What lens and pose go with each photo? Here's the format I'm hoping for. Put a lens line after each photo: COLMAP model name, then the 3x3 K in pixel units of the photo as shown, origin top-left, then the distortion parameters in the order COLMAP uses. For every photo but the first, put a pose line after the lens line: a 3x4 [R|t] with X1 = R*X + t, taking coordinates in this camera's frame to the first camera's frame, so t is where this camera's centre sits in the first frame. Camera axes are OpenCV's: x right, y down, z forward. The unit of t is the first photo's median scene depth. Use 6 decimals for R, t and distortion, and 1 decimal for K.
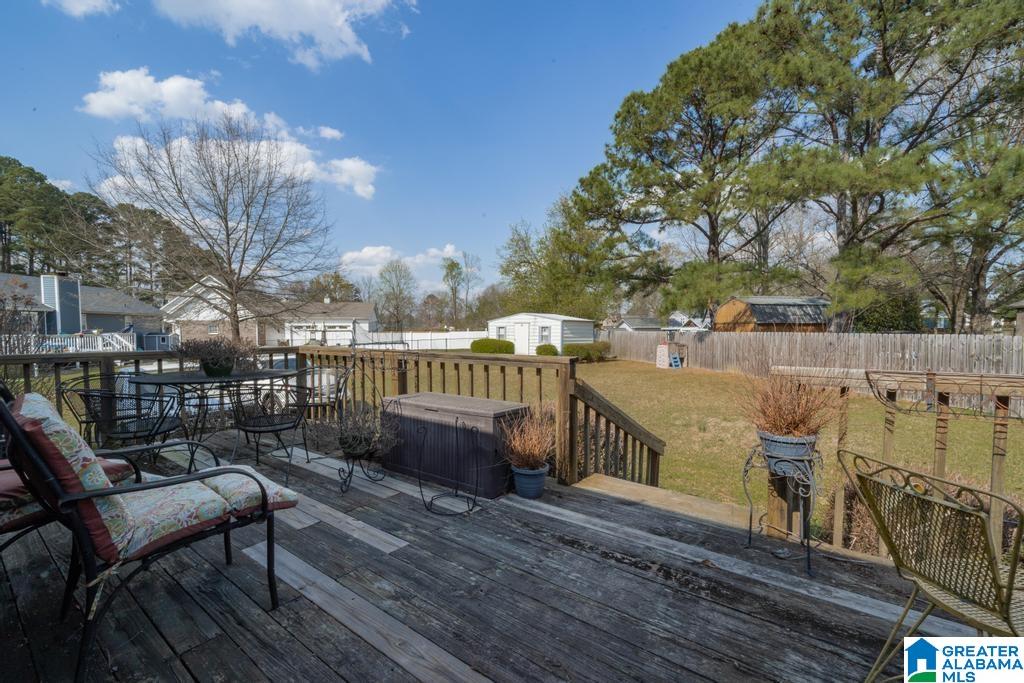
lens RADIAL K [[452.3, 0, 512.0], [0, 452.3, 341.5], [0, 0, 1]] dist [-0.000622, 0.000071]
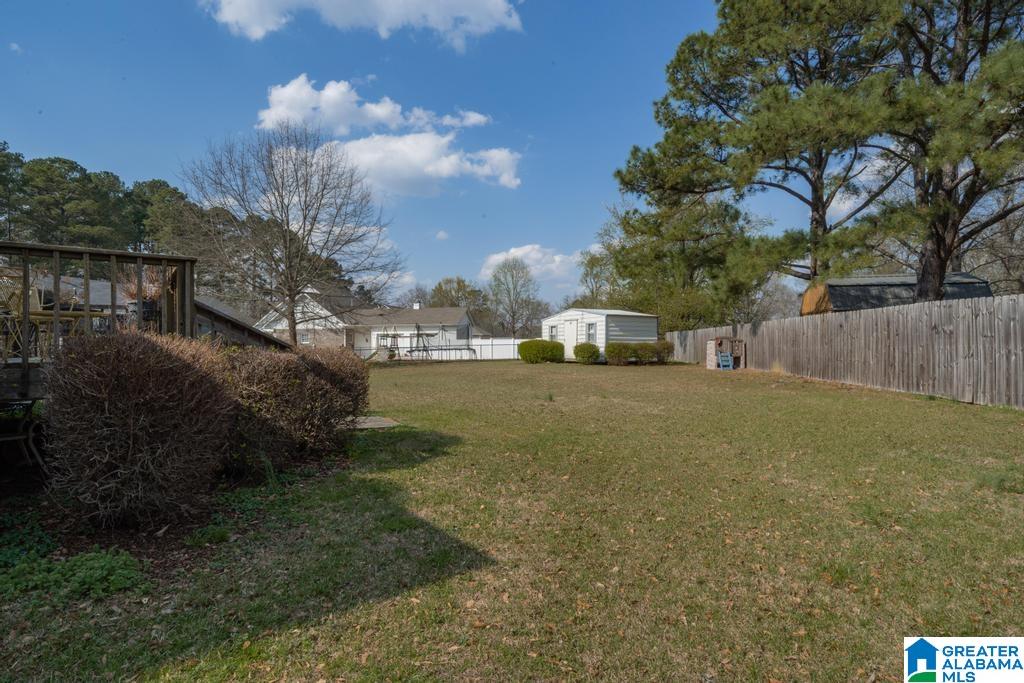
lens RADIAL K [[577.5, 0, 512.0], [0, 577.5, 341.5], [0, 0, 1]] dist [0.001716, 0.000412]
pose [[0.951681, -0.001927, -0.307083, 0.228572], [-0.010389, 0.999206, -0.038467, 0.037970], [0.306913, 0.039799, 0.950905, -0.055287]]
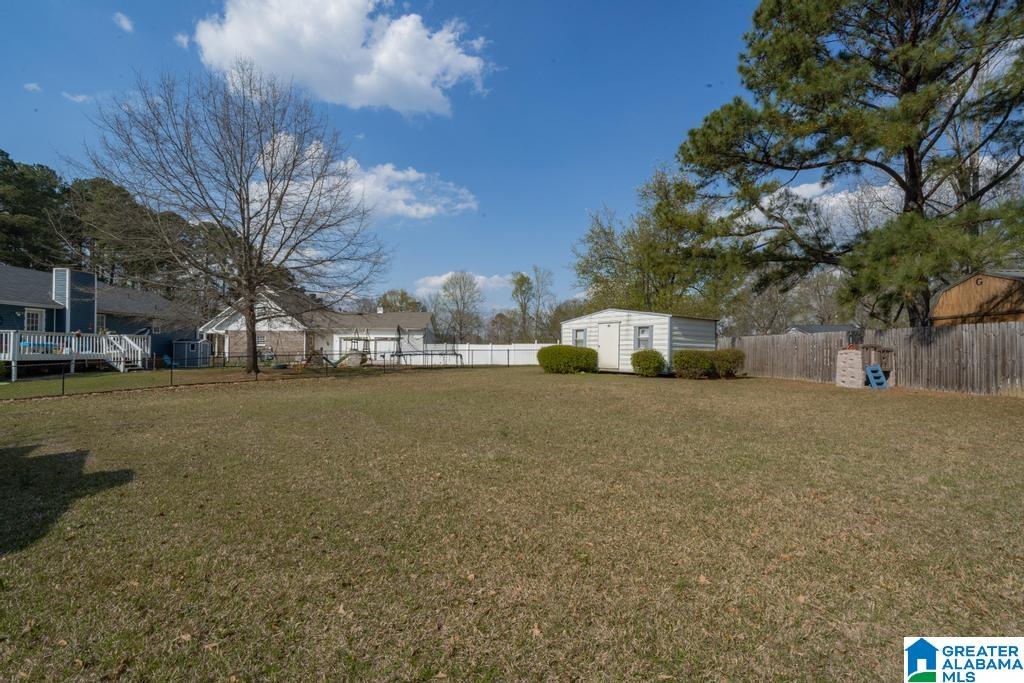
lens RADIAL K [[470.0, 0, 512.0], [0, 470.0, 341.5], [0, 0, 1]] dist [0.003132, 0.000308]
pose [[0.987920, 0.009841, -0.154651, -0.012896], [-0.018342, 0.998392, -0.053641, 0.028621], [0.153874, 0.055830, 0.986512, 0.225919]]
